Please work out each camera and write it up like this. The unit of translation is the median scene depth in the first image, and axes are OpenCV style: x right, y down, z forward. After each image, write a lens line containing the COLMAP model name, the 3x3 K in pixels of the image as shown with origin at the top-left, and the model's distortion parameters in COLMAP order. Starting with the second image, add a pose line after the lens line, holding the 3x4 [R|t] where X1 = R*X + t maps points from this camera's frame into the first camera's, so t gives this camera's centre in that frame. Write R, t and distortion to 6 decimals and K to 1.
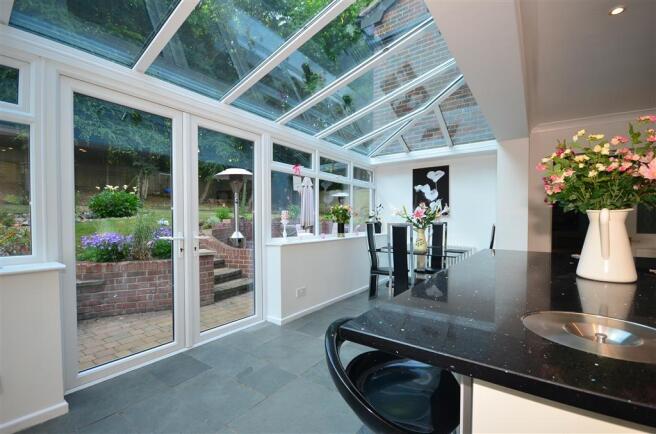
lens RADIAL K [[286.8, 0, 328.0], [0, 286.8, 217.0], [0, 0, 1]] dist [-0.000143, -0.000190]
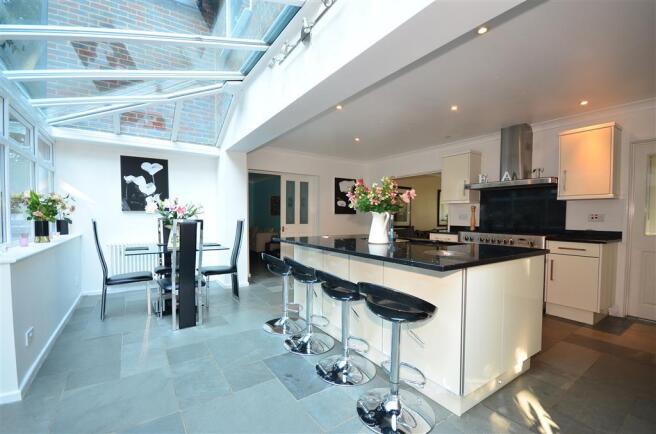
lens RADIAL K [[286.8, 0, 328.0], [0, 286.8, 217.0], [0, 0, 1]] dist [-0.000143, -0.000190]
pose [[0.347902, -0.009757, 0.937480, -0.301722], [-0.007673, 0.999883, 0.013254, -0.002065], [-0.937499, -0.011805, 0.347787, 0.139569]]
